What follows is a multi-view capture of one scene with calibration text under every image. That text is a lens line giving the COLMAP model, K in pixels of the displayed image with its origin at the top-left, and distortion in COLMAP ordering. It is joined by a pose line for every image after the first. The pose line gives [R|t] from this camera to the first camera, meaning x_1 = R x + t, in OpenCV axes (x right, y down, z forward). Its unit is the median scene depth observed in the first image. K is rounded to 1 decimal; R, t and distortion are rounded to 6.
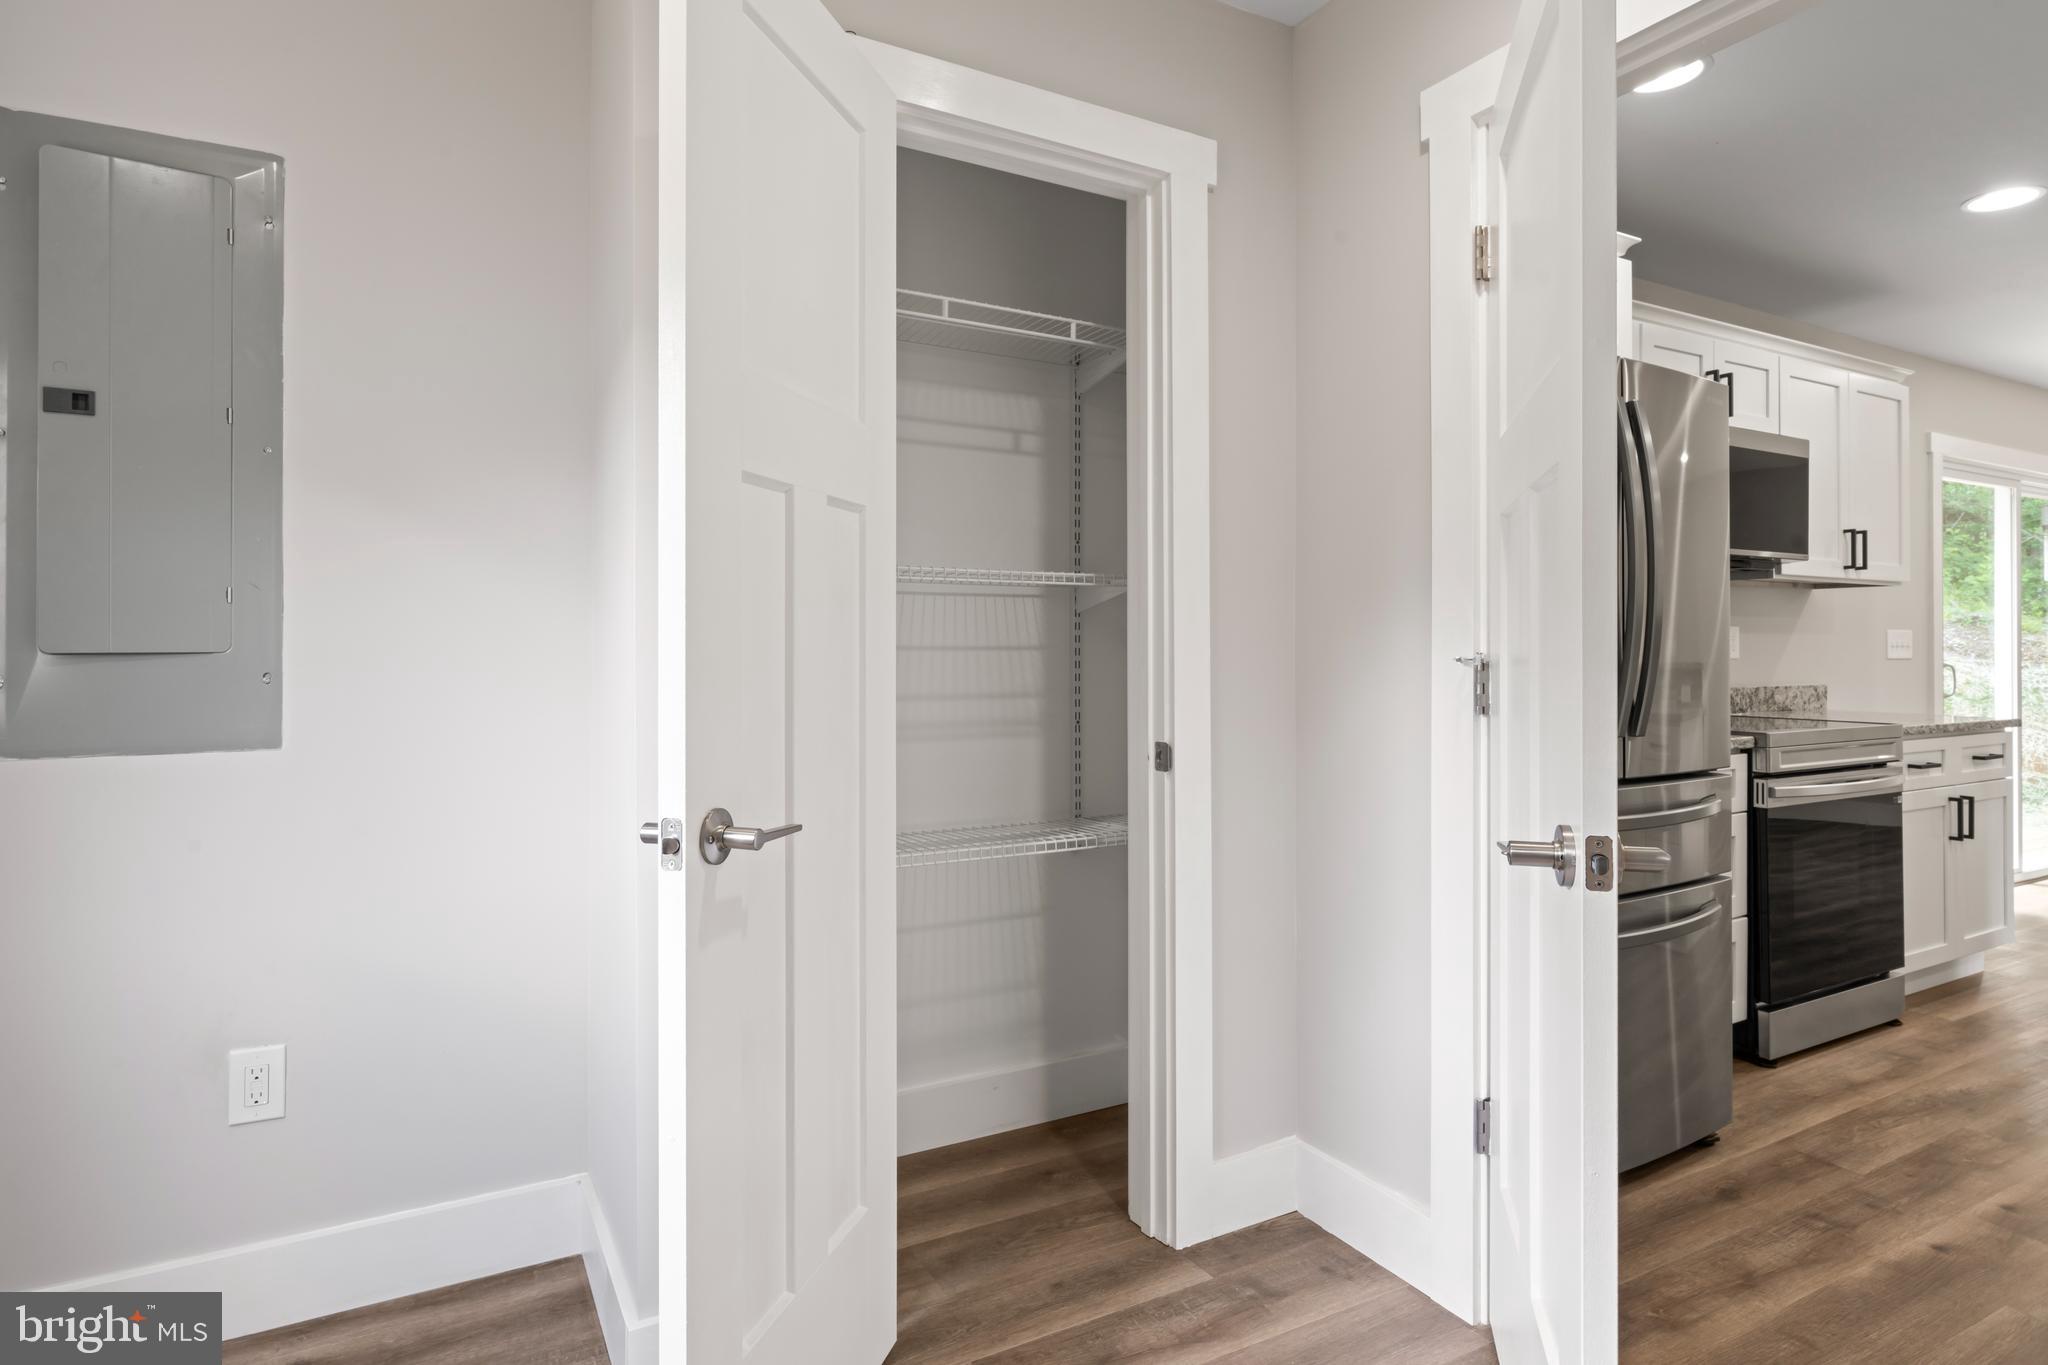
lens RADIAL K [[1099.6, 0, 1017.5], [0, 1099.6, 643.8], [0, 0, 1]] dist [-0.001086, 0.000732]
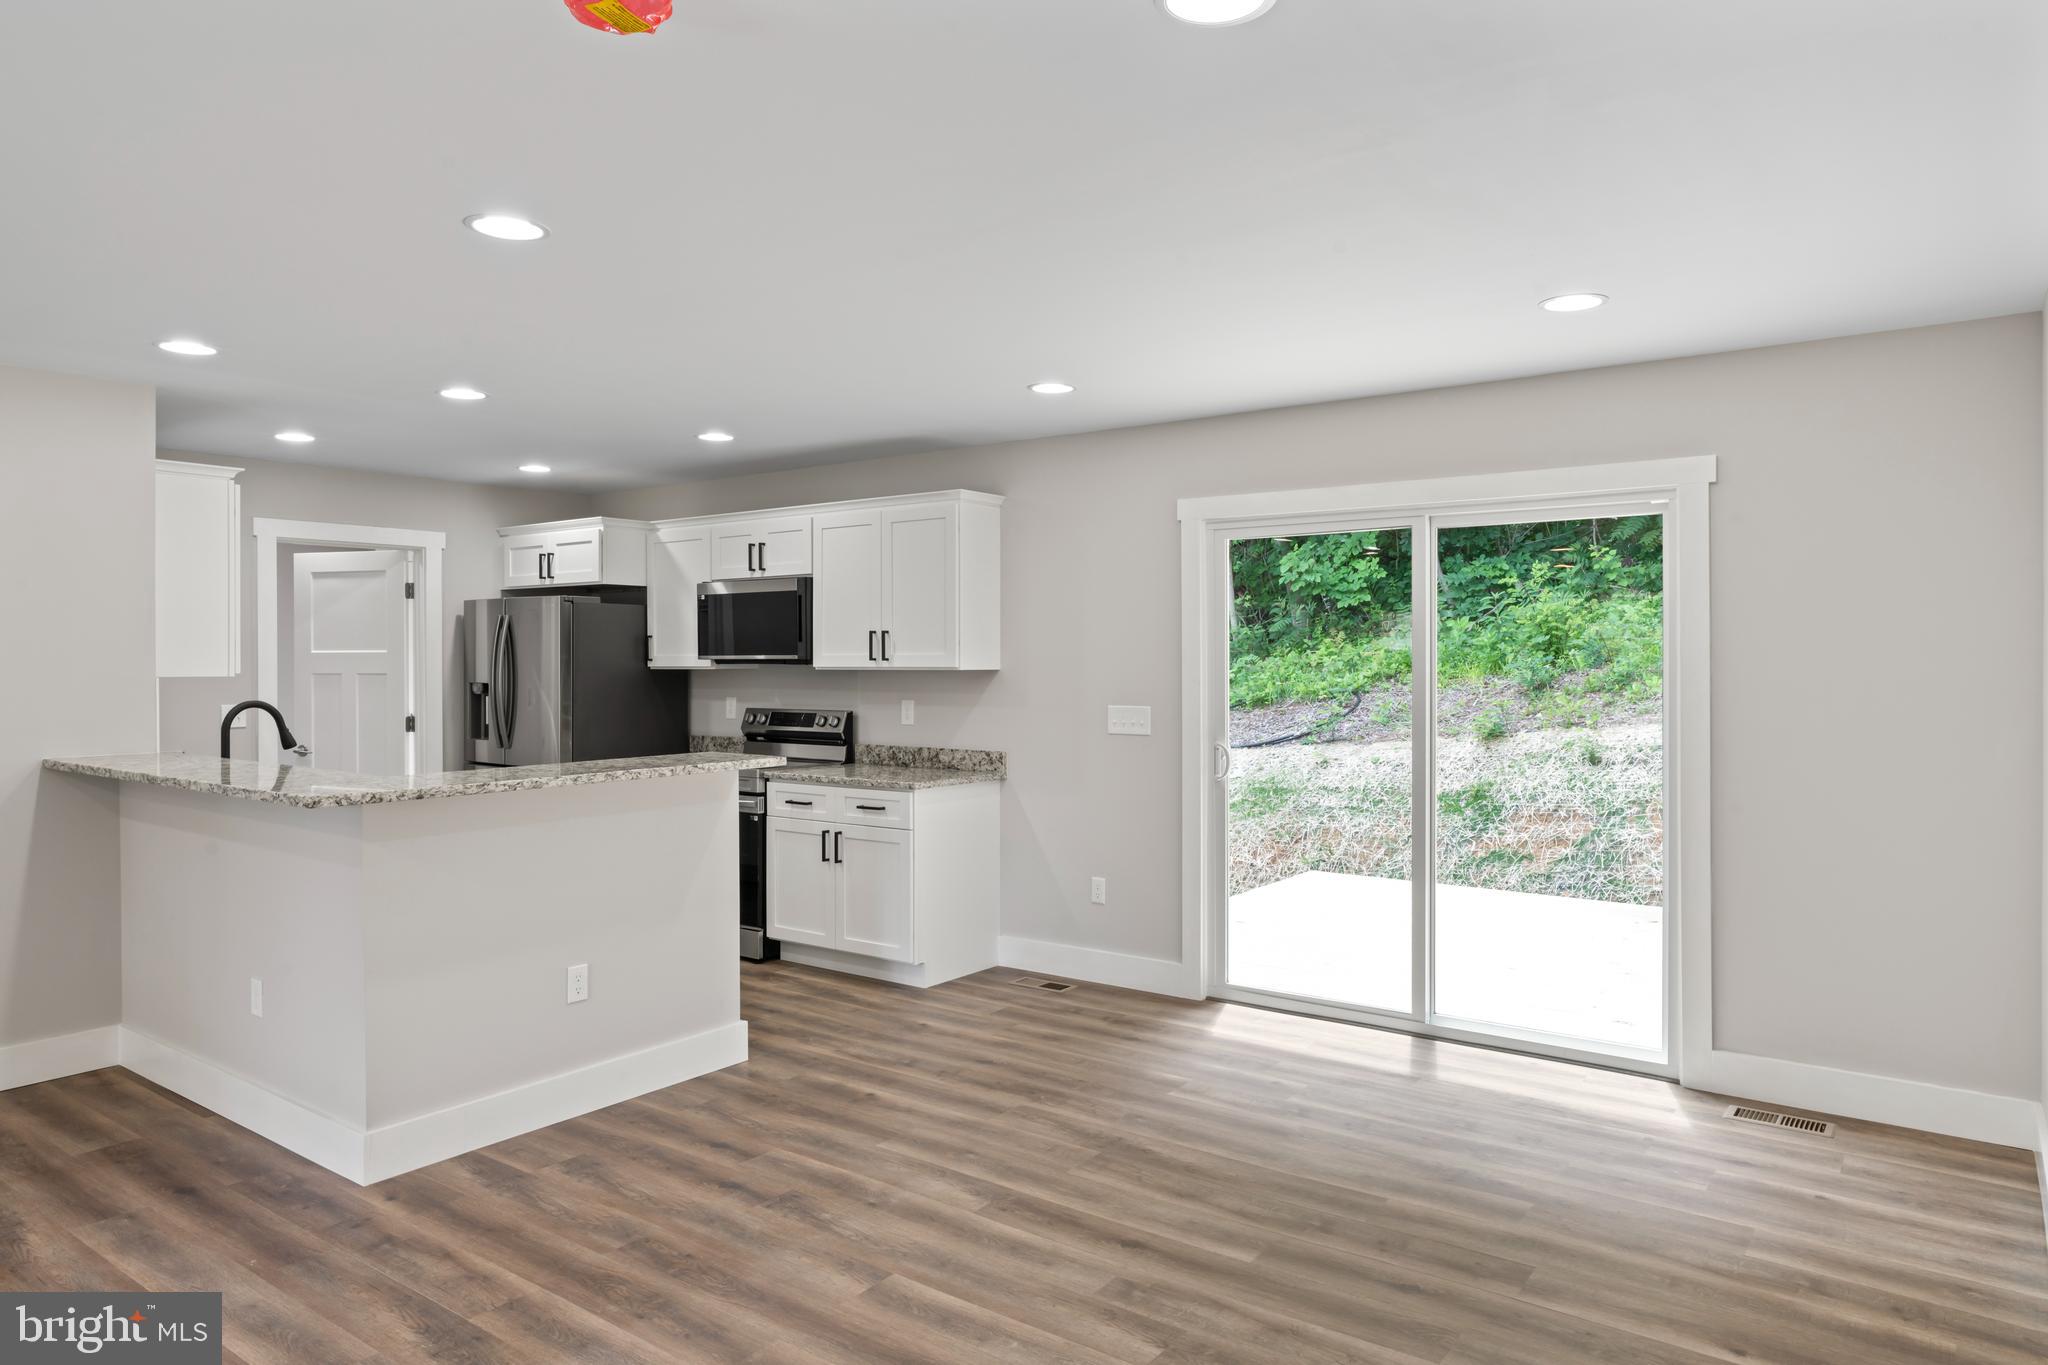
lens RADIAL K [[1298.2, 0, 1024.0], [0, 1298.2, 682.5], [0, 0, 1]] dist [-0.002816, -0.004279]
pose [[0.403459, 0.016343, -0.914852, 2.387949], [0.007940, 0.999740, 0.021361, -0.077982], [0.914963, -0.015882, 0.403225, 0.554712]]
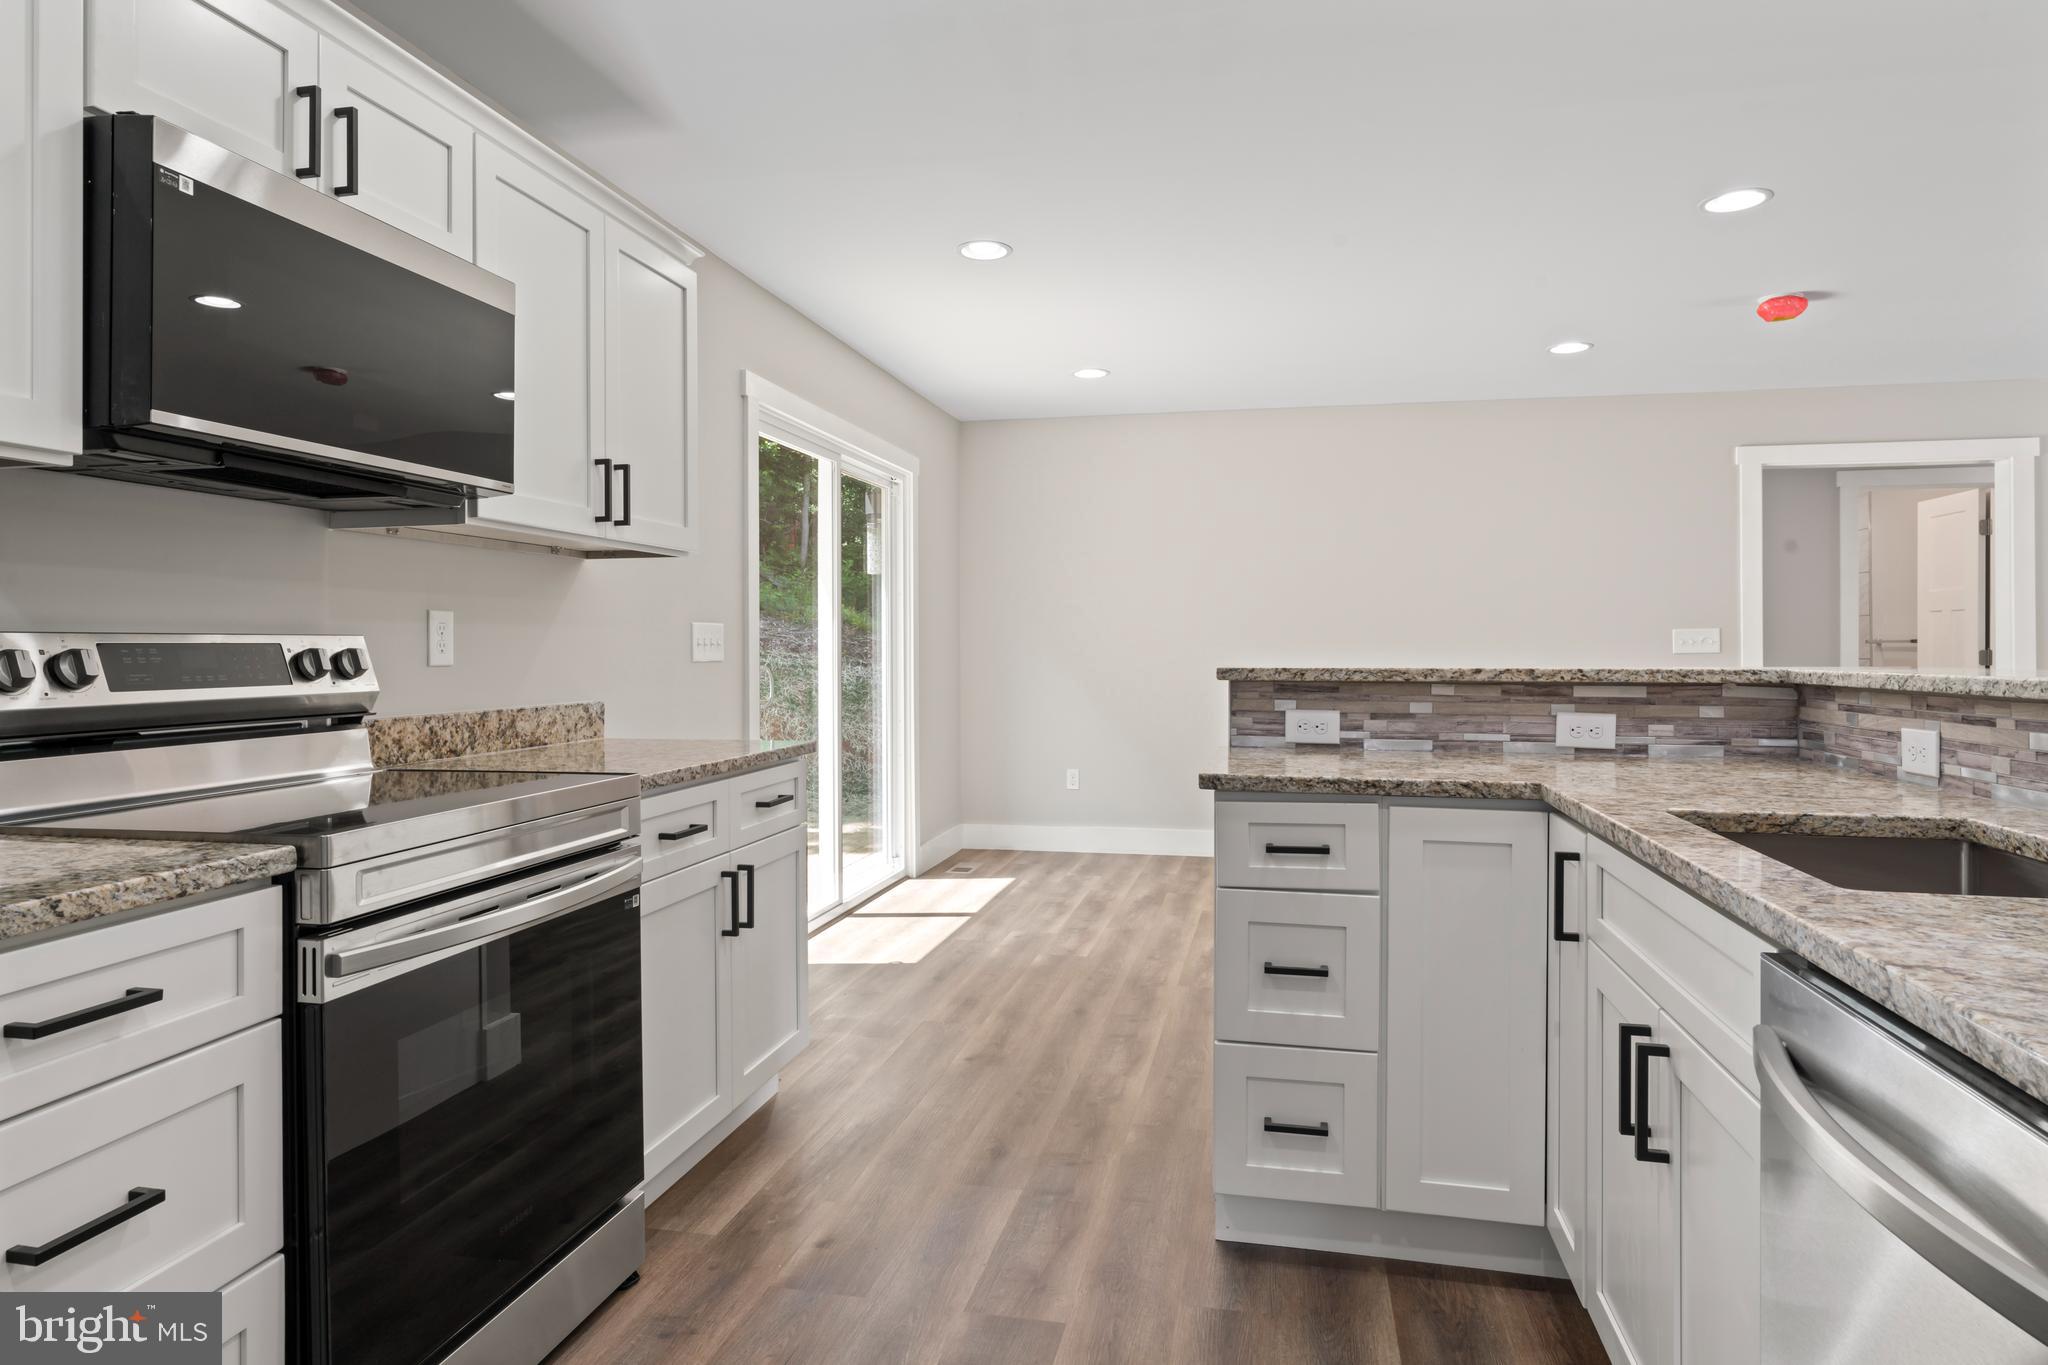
lens RADIAL K [[1217.3, 0, 1006.6], [0, 1217.3, 668.4], [0, 0, 1]] dist [-0.014568, 0.000374]
pose [[0.666105, -0.013658, 0.745733, 0.409582], [-0.001768, 0.999801, 0.019890, 0.001825], [-0.745856, -0.014567, 0.665948, 0.378483]]
